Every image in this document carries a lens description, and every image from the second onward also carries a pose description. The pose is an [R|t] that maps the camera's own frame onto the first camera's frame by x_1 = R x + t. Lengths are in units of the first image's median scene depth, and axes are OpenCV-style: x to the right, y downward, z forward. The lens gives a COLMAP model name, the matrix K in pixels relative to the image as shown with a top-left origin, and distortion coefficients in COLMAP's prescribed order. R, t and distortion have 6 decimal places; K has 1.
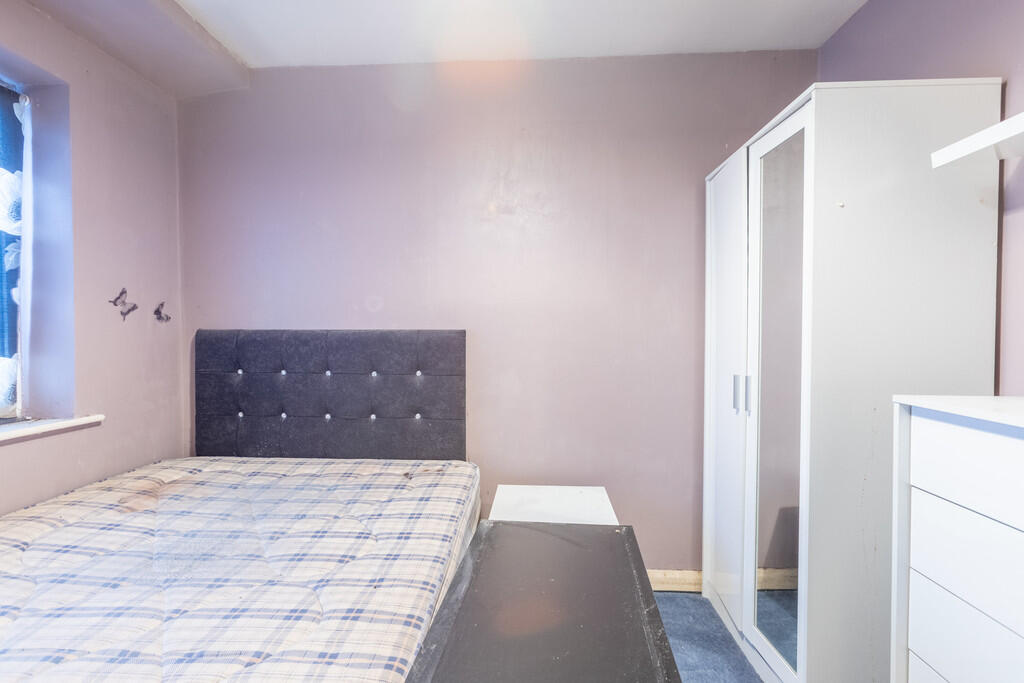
lens RADIAL K [[470.5, 0, 512.0], [0, 470.5, 341.5], [0, 0, 1]] dist [-0.020126, 0.012816]
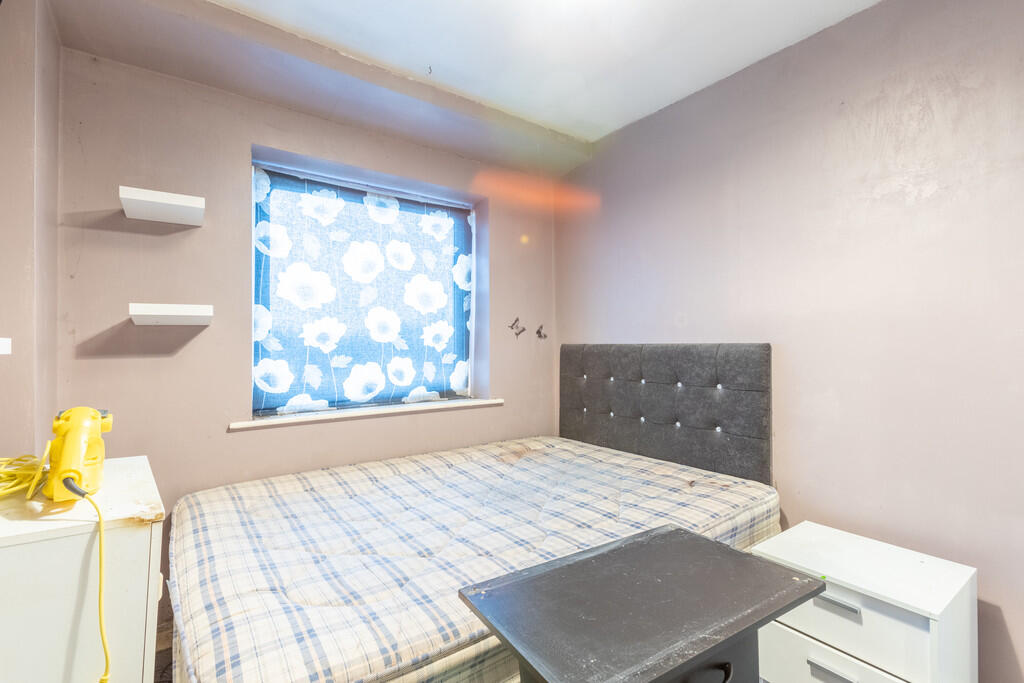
lens RADIAL K [[470.5, 0, 512.0], [0, 470.5, 341.5], [0, 0, 1]] dist [-0.020126, 0.012816]
pose [[0.627776, -0.009052, -0.778342, 0.368918], [-0.010197, 0.999751, -0.019851, -0.005280], [0.778327, 0.020399, 0.627527, 0.028972]]
